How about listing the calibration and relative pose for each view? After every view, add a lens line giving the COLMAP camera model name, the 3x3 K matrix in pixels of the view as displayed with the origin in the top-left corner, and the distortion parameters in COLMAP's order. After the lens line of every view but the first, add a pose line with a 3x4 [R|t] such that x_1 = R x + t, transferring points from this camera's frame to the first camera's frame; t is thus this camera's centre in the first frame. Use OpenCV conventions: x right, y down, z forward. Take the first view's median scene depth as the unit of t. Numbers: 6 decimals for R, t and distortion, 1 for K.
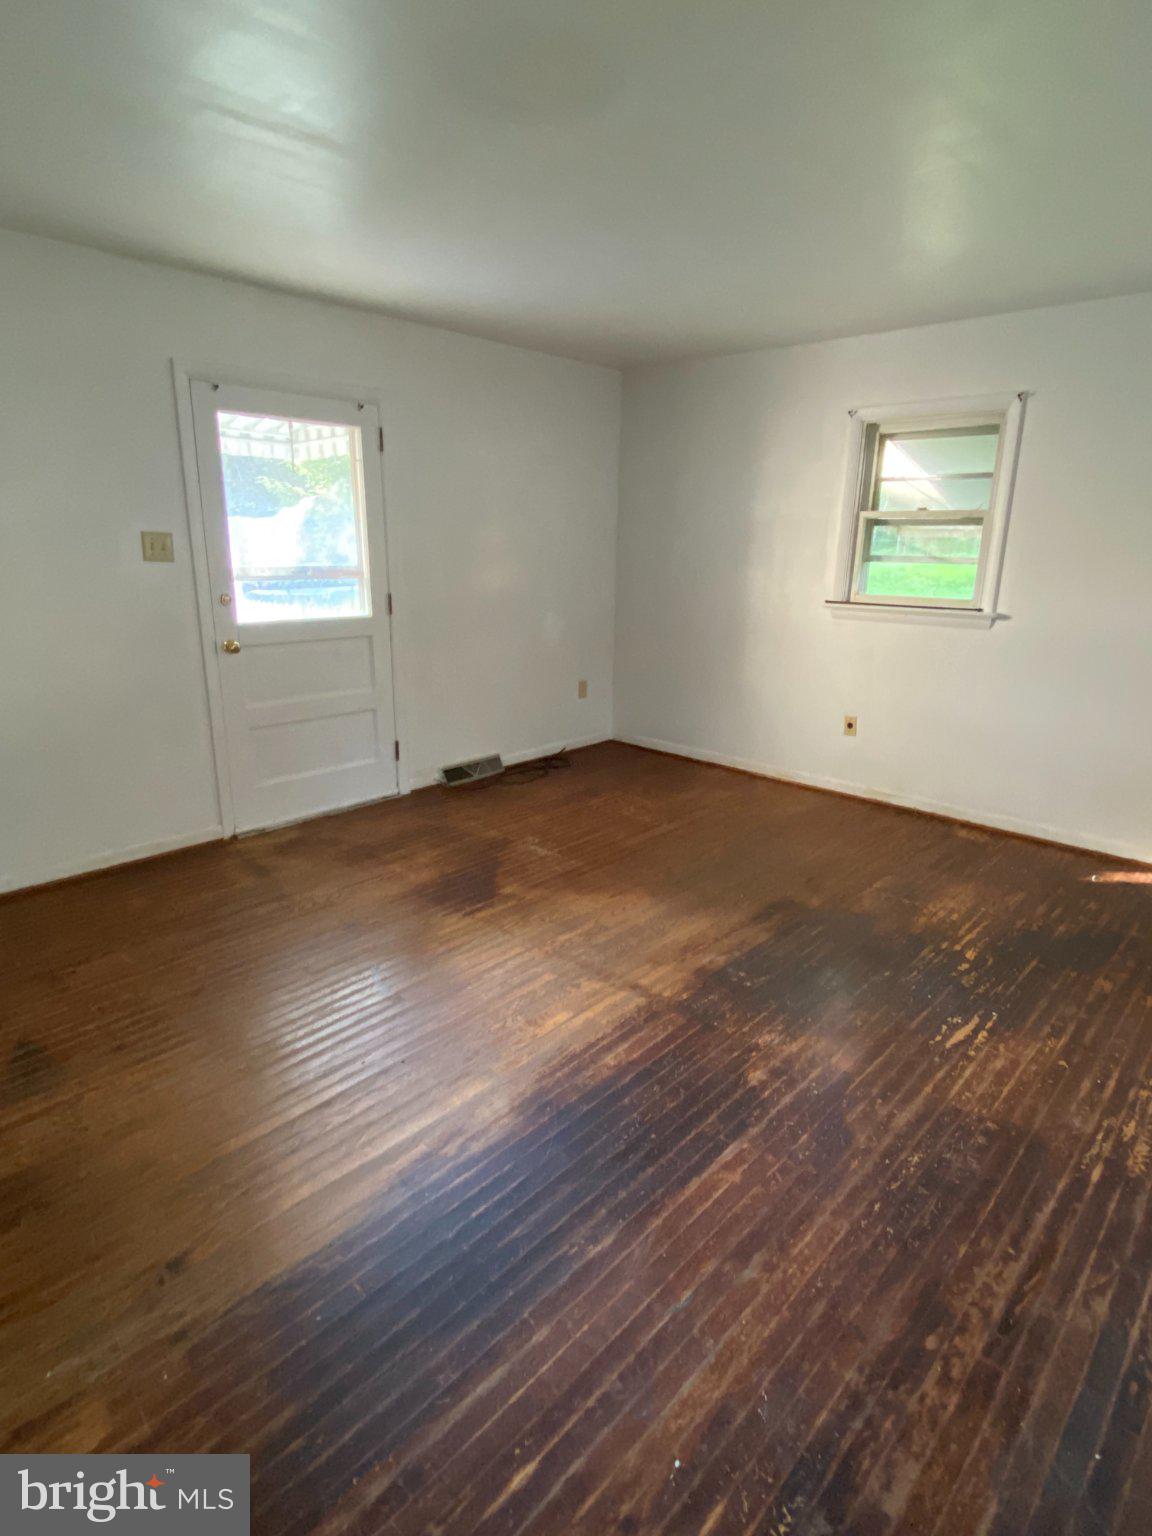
lens RADIAL K [[822.2, 0, 576.0], [0, 822.2, 768.0], [0, 0, 1]] dist [0.035317, -0.020229]
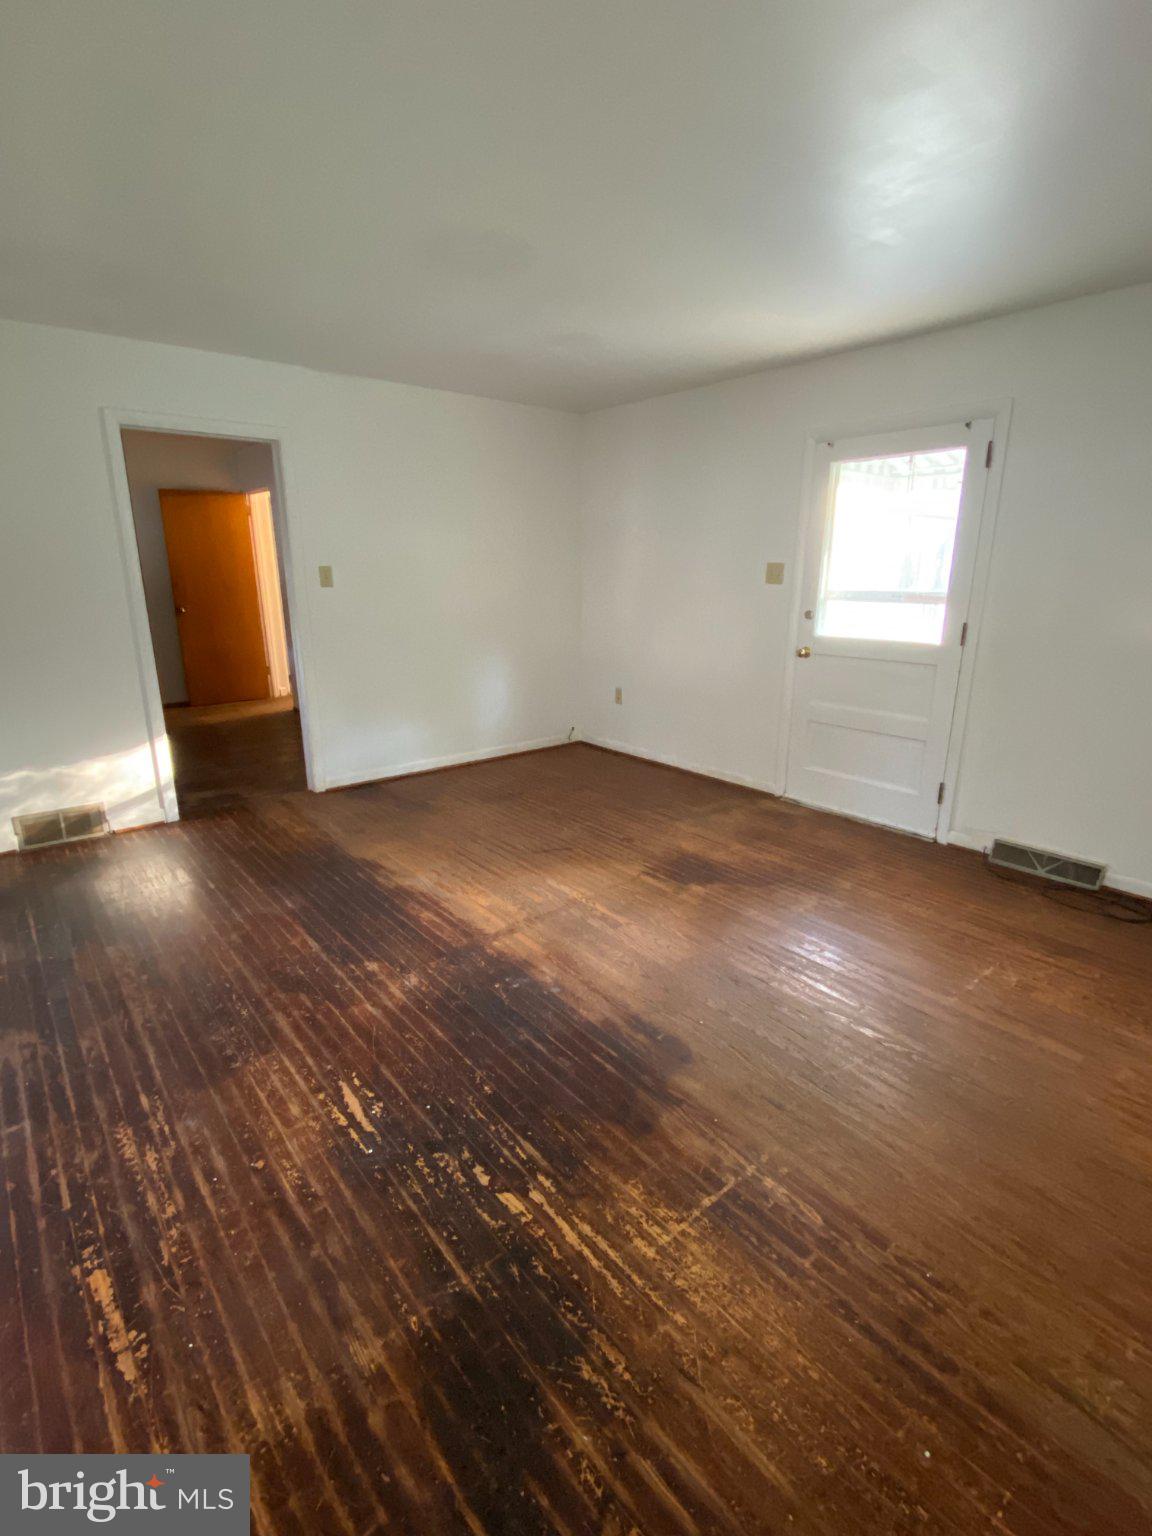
lens RADIAL K [[717.4, 0, 576.0], [0, 717.4, 768.0], [0, 0, 1]] dist [0.044815, -0.027154]
pose [[-0.127242, 0.257485, -0.957868, 0.954518], [-0.270124, 0.920219, 0.283248, -0.263566], [0.954381, 0.294784, -0.047538, 1.013299]]
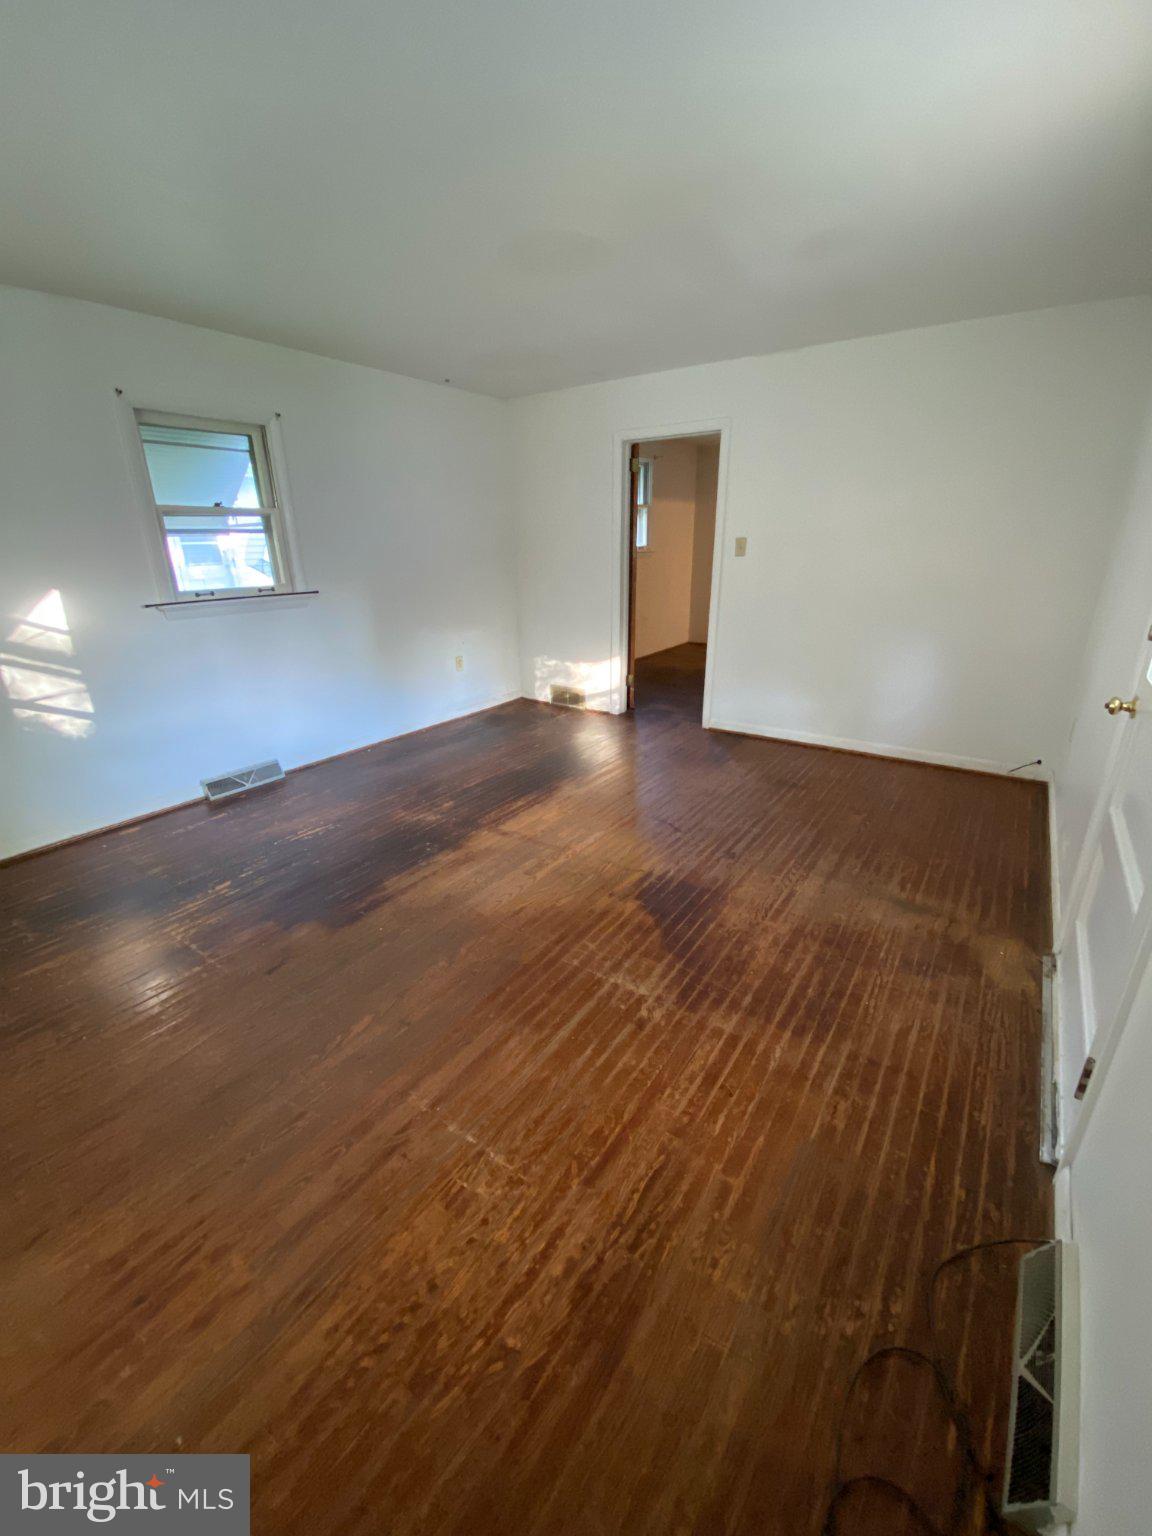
lens RADIAL K [[609.5, 0, 576.0], [0, 609.5, 768.0], [0, 0, 1]] dist [0.051284, -0.027346]
pose [[-0.989752, 0.049287, -0.134023, 0.082557], [-0.038485, 0.811755, 0.582729, -0.477271], [0.137515, 0.581915, -0.801539, 1.761214]]
